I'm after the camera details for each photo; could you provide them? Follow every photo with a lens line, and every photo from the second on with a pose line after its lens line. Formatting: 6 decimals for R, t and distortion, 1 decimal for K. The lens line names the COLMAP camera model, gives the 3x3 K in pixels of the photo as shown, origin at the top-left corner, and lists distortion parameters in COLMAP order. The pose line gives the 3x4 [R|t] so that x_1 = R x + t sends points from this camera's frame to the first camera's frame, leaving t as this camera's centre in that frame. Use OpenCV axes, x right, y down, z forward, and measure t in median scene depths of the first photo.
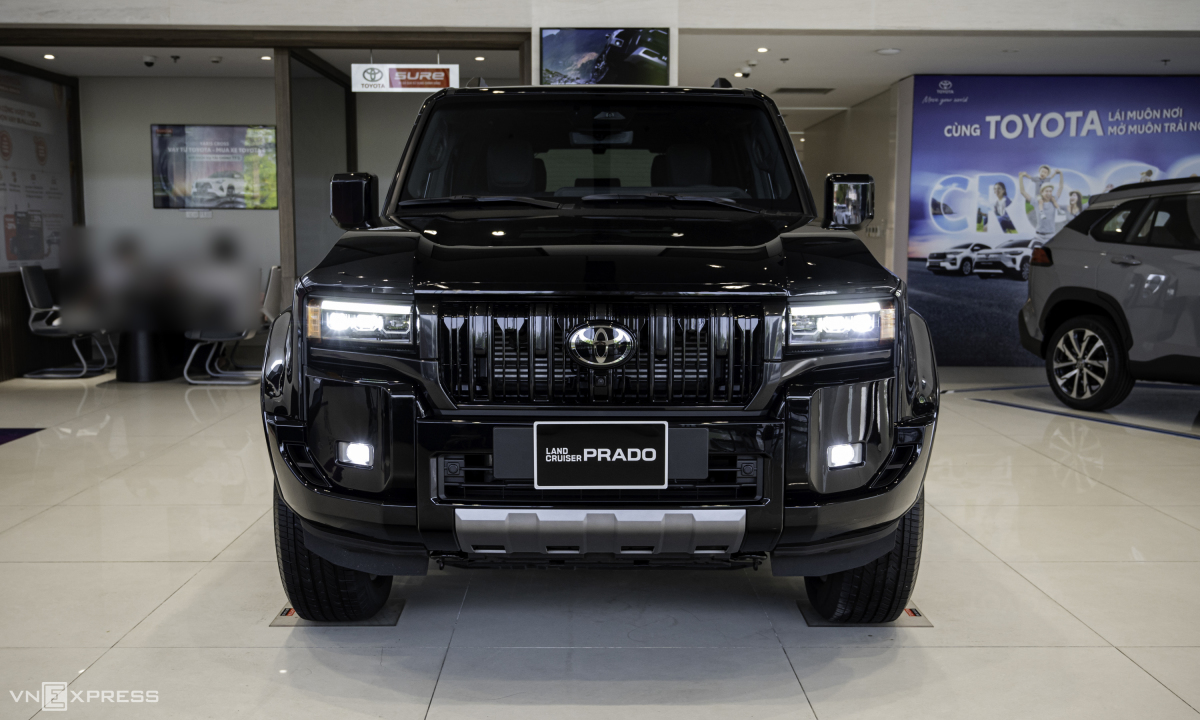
lens RADIAL K [[1244.8, 0, 599.1], [0, 1244.8, 365.6], [0, 0, 1]] dist [0.017453, 0.000000]
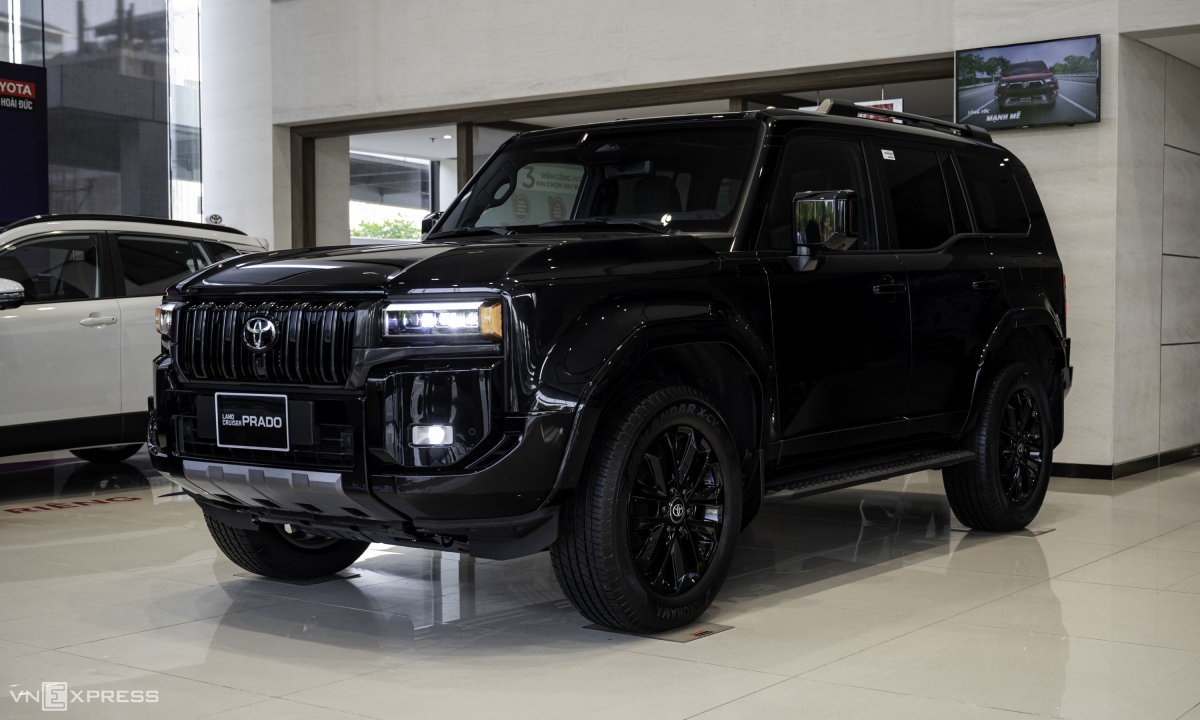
lens RADIAL K [[1549.9, 0, 601.2], [0, 1549.9, 358.1], [0, 0, 1]] dist [-0.014172, 0.000000]
pose [[0.802828, 0.012602, -0.596077, 1.198090], [-0.060023, 0.996405, -0.059777, 0.080257], [0.593181, 0.083769, 0.800699, -0.035592]]
